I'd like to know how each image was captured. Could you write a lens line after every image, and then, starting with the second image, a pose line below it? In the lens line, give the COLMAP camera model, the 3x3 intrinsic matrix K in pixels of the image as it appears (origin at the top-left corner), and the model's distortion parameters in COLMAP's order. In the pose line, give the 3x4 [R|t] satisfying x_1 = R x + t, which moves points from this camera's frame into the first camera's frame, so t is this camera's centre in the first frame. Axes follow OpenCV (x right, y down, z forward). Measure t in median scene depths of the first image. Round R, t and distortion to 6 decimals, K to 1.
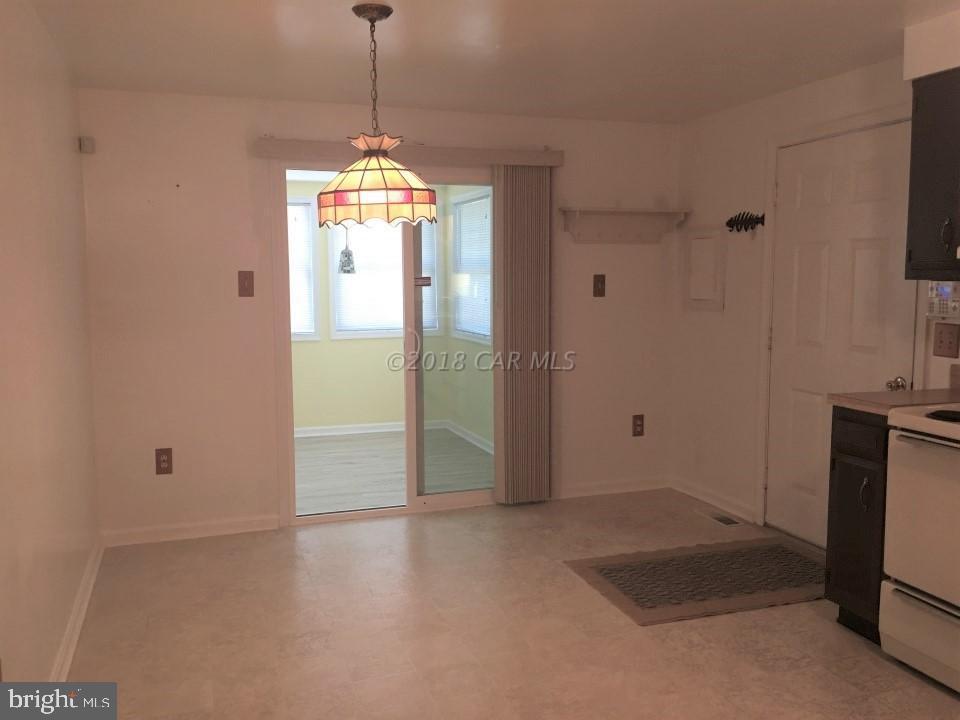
lens RADIAL K [[821.4, 0, 480.0], [0, 821.4, 360.0], [0, 0, 1]] dist [0.077302, -0.118266]
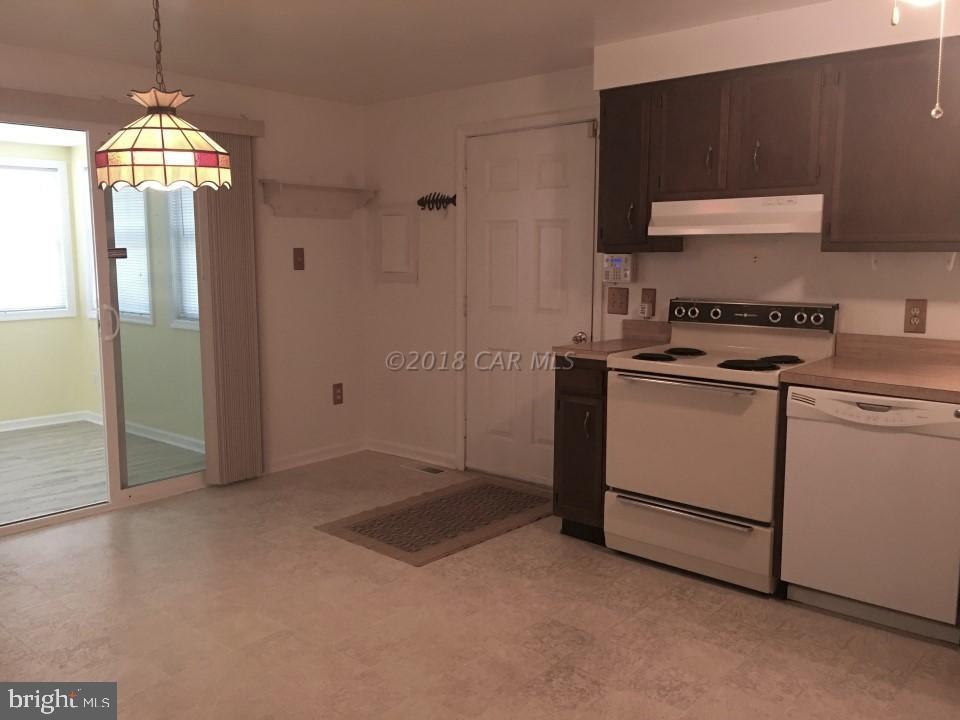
lens RADIAL K [[821.4, 0, 480.0], [0, 821.4, 360.0], [0, 0, 1]] dist [0.077302, -0.118266]
pose [[0.868199, -0.059837, 0.492595, -0.225519], [0.047485, 0.998166, 0.037557, 0.008411], [-0.493939, -0.009216, 0.869448, 0.007888]]
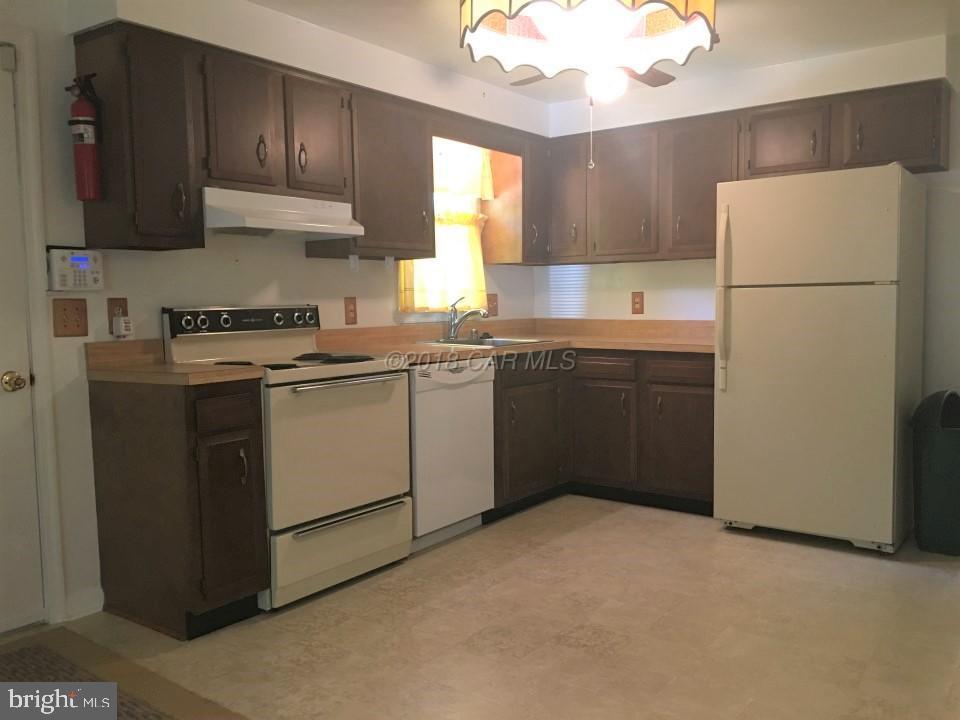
lens RADIAL K [[821.4, 0, 480.0], [0, 821.4, 360.0], [0, 0, 1]] dist [0.077302, -0.118266]
pose [[-0.569464, -0.047876, 0.820621, -0.379864], [0.107335, 0.985425, 0.131975, -0.045211], [-0.814979, 0.163237, -0.556025, 1.048709]]
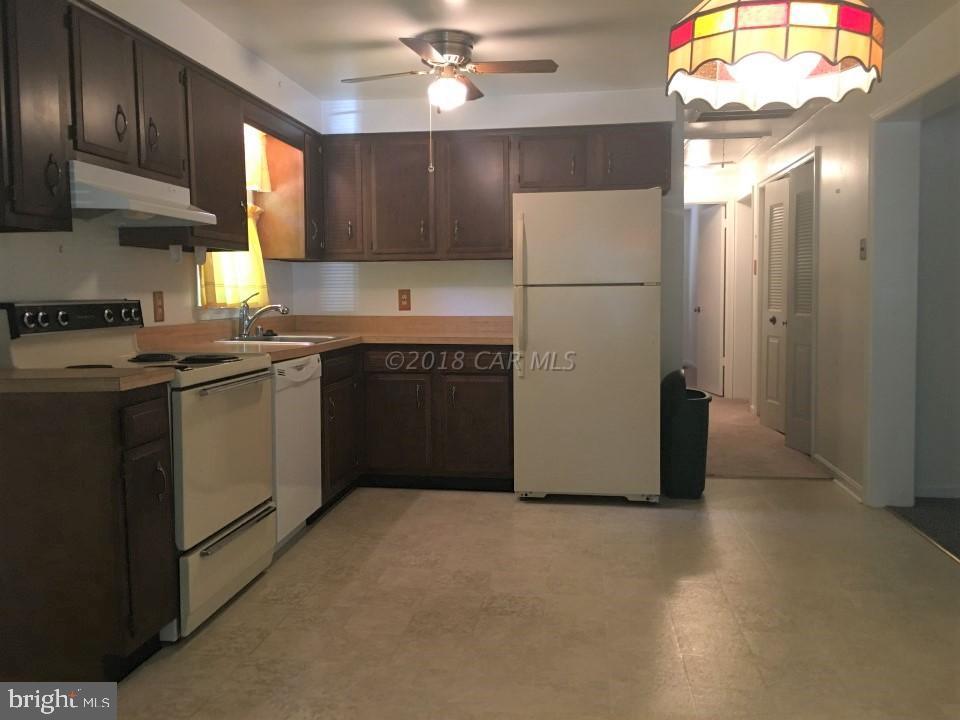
lens RADIAL K [[817.0, 0, 480.0], [0, 817.0, 360.0], [0, 0, 1]] dist [0.062917, -0.113534]
pose [[-0.893422, -0.024638, 0.448542, -0.162014], [0.061348, 0.982448, 0.176160, -0.070984], [-0.445010, 0.184902, -0.876229, 1.275162]]
